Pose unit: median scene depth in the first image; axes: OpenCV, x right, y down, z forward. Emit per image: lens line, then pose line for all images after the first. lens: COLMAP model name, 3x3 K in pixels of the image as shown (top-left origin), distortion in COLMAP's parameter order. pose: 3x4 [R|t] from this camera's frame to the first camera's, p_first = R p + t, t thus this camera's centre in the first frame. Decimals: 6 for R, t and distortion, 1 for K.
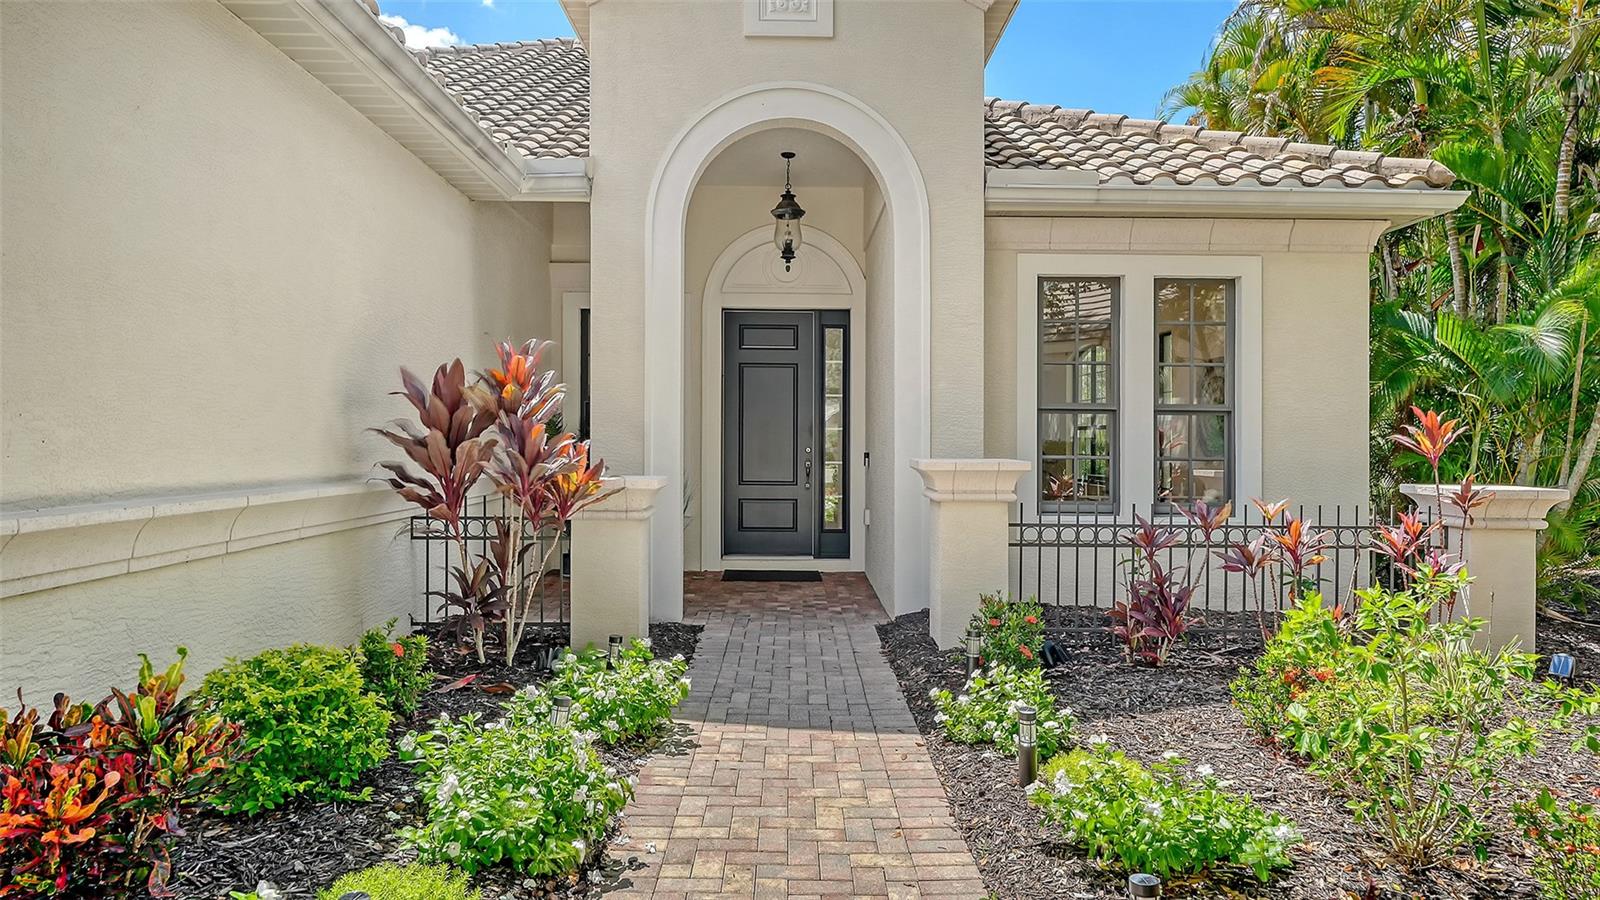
lens RADIAL K [[1027.2, 0, 797.1], [0, 1027.2, 442.2], [0, 0, 1]] dist [0.002858, 0.005168]
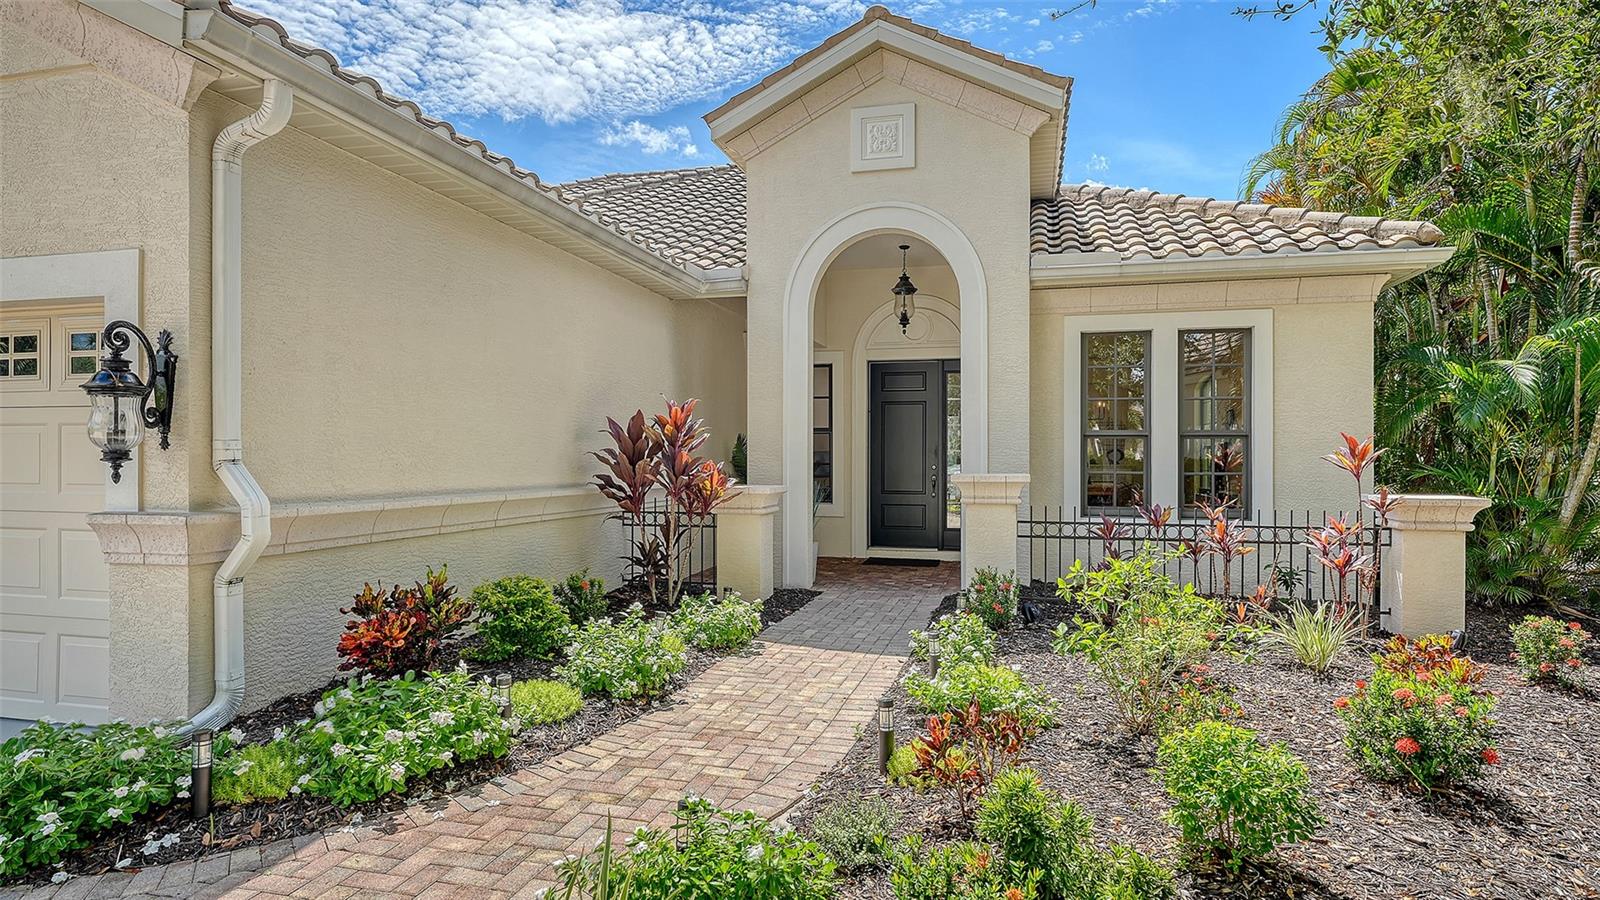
lens RADIAL K [[902.2, 0, 802.4], [0, 902.2, 452.9], [0, 0, 1]] dist [0.015972, -0.002307]
pose [[0.964687, -0.005945, -0.263332, 0.242284], [0.003930, 0.999959, -0.008176, -0.002684], [0.263370, 0.006852, 0.964671, -0.239584]]
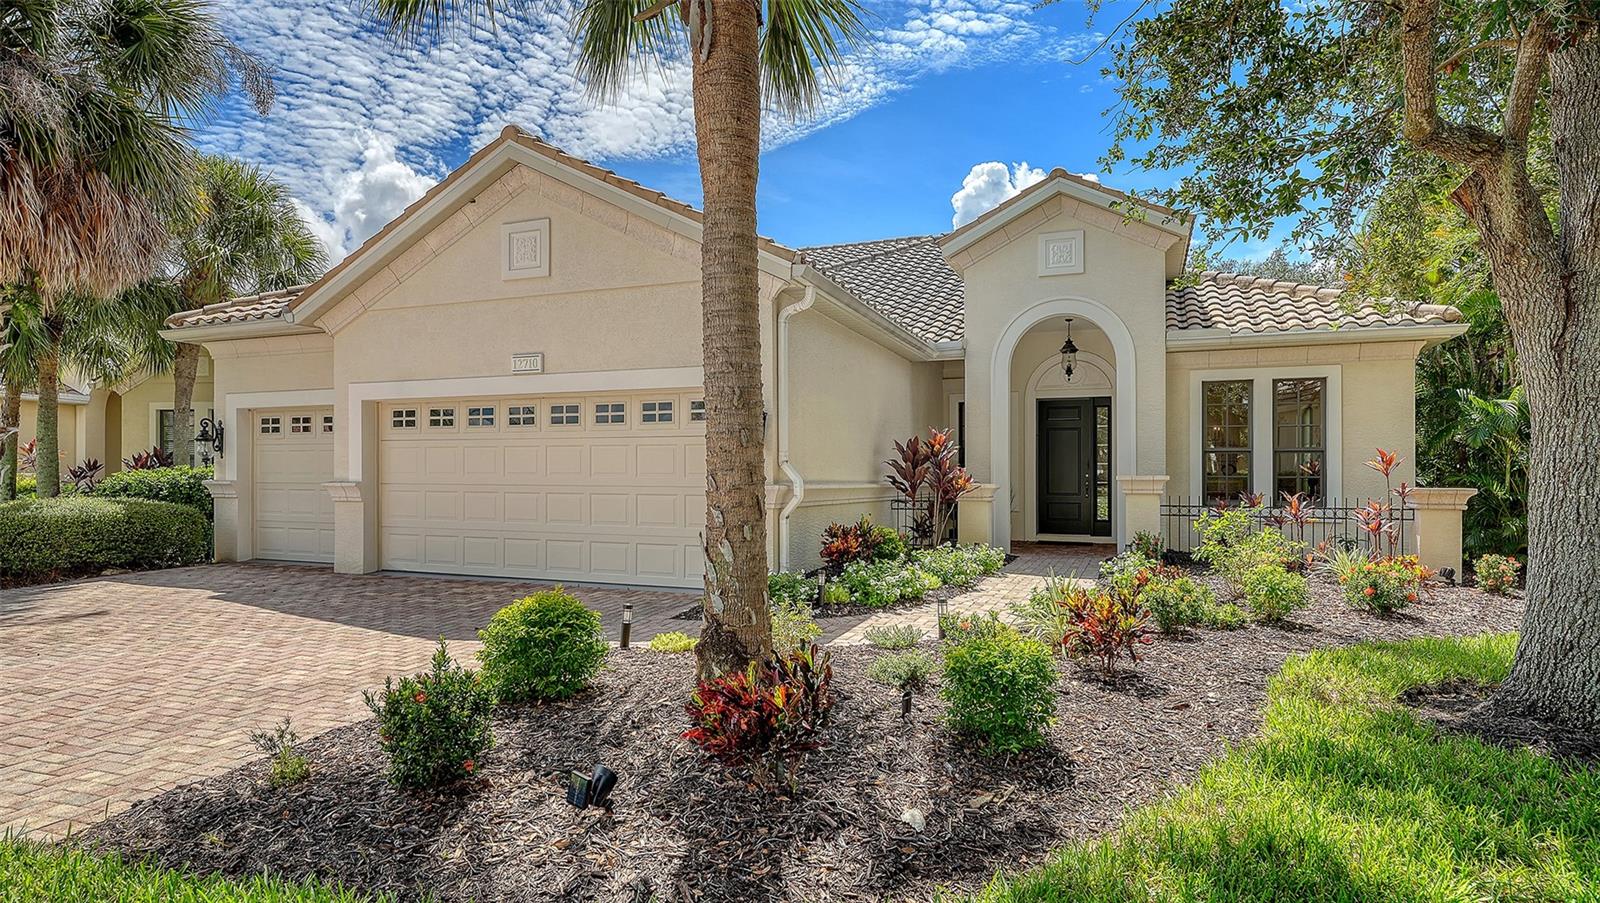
lens RADIAL K [[874.4, 0, 755.1], [0, 874.4, 472.6], [0, 0, 1]] dist [-0.007196, -0.000191]
pose [[0.909969, -0.005029, -0.414647, 0.187104], [0.000332, 0.999935, -0.011398, 0.031471], [0.414677, 0.010234, 0.909911, -1.011640]]
